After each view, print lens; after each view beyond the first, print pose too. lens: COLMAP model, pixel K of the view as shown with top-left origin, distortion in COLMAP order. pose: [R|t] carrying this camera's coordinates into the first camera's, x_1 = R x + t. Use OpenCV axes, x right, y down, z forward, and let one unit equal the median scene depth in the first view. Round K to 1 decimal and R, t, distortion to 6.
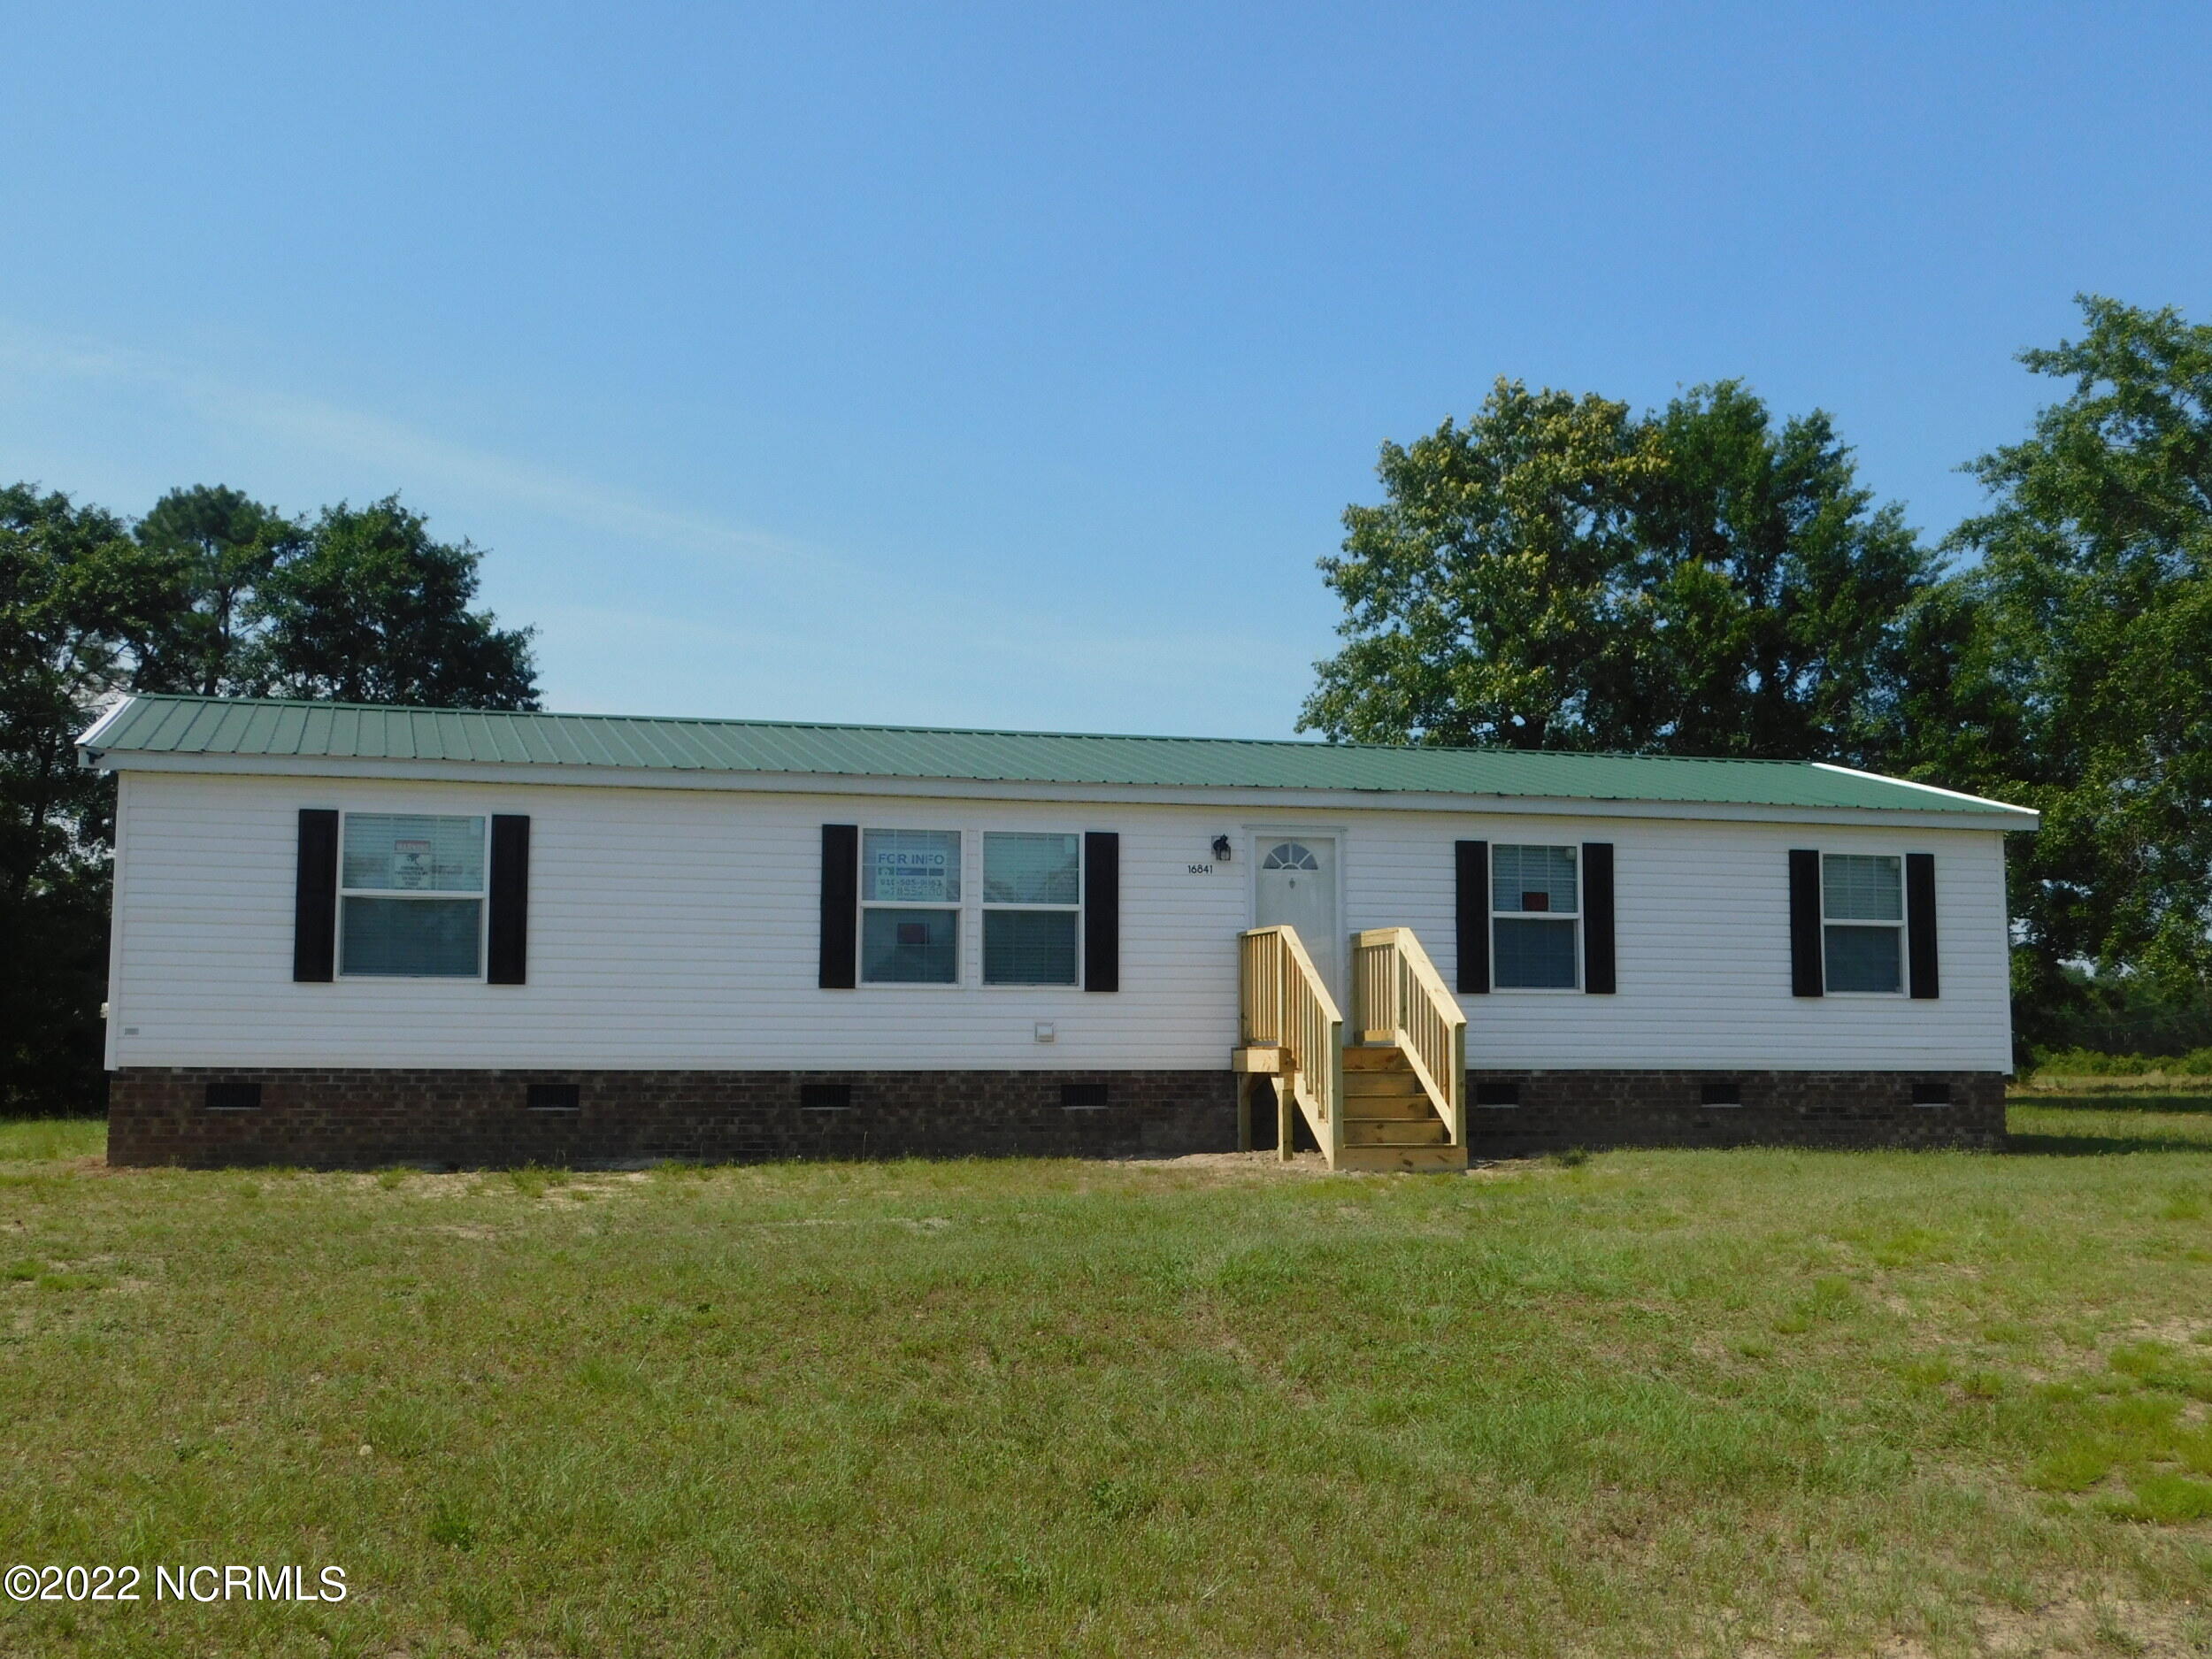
lens RADIAL K [[2609.5, 0, 1115.4], [0, 2609.5, 840.8], [0, 0, 1]] dist [-0.014684, 0.000000]
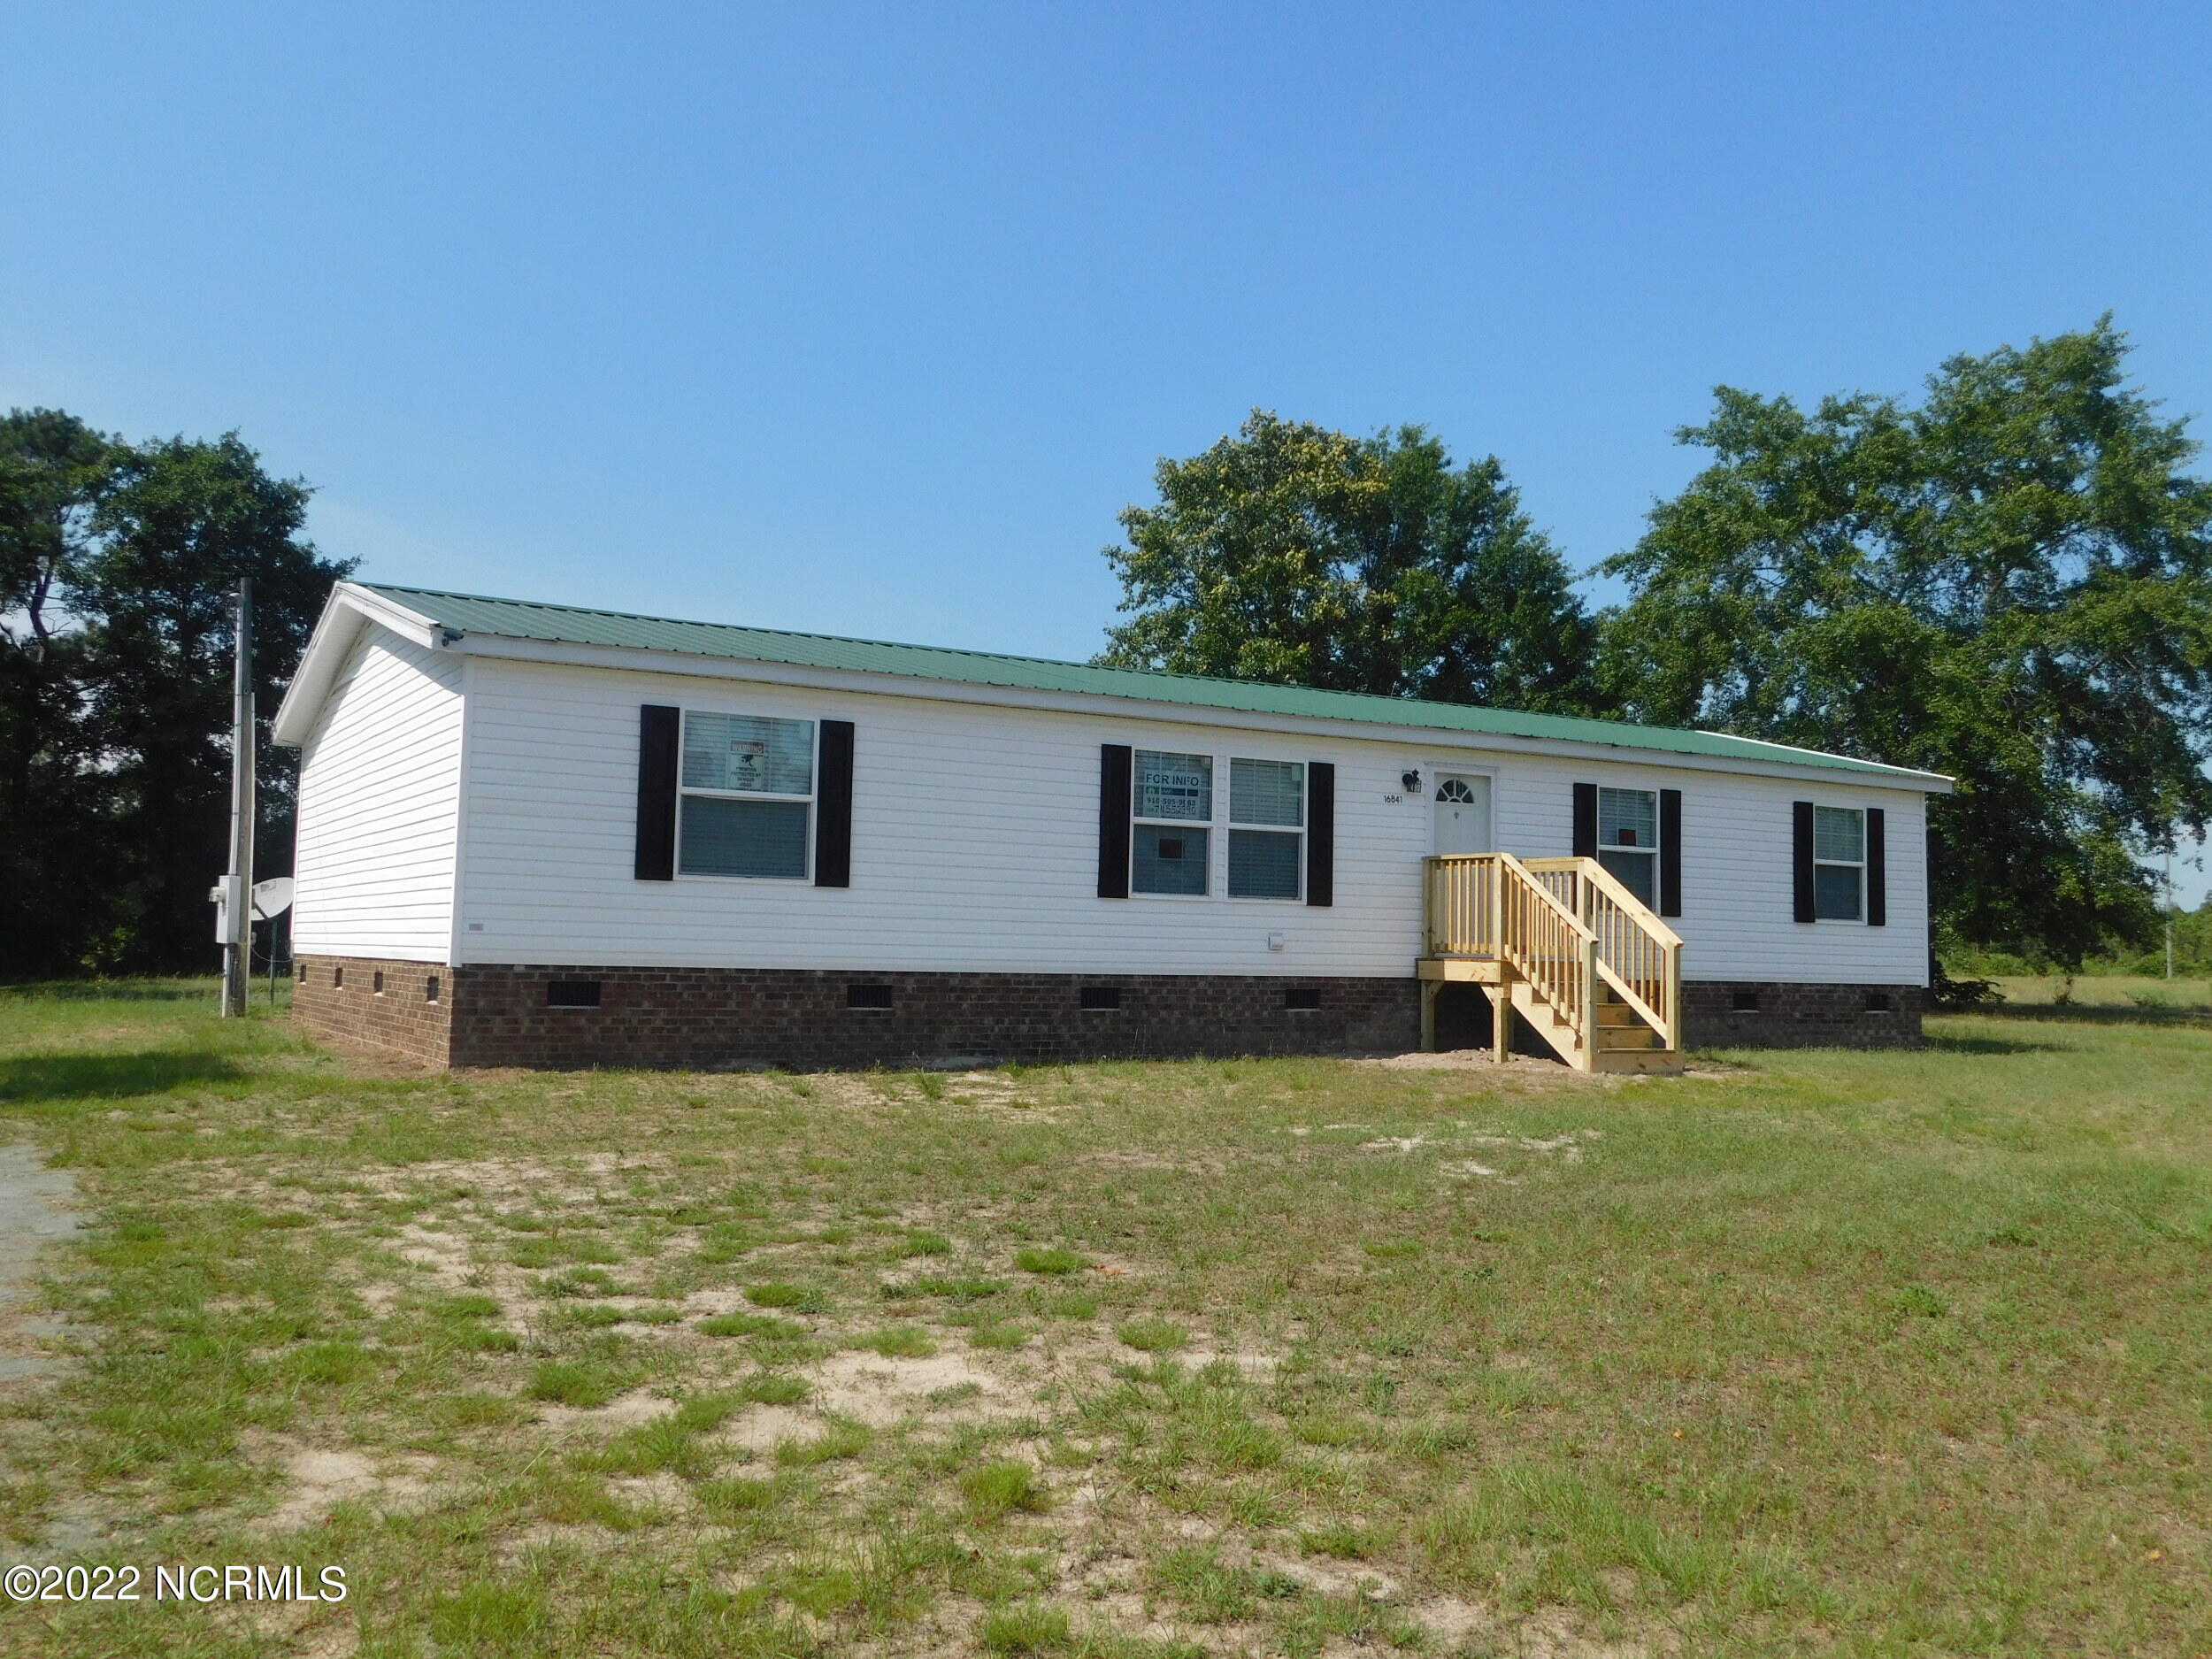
lens RADIAL K [[1945.1, 0, 1106.8], [0, 1945.1, 828.6], [0, 0, 1]] dist [0.005110, -0.008463]
pose [[0.967361, 0.034579, 0.251031, -0.303359], [-0.041605, 0.998875, 0.022734, 0.009828], [-0.249962, -0.032436, 0.967712, 0.223866]]
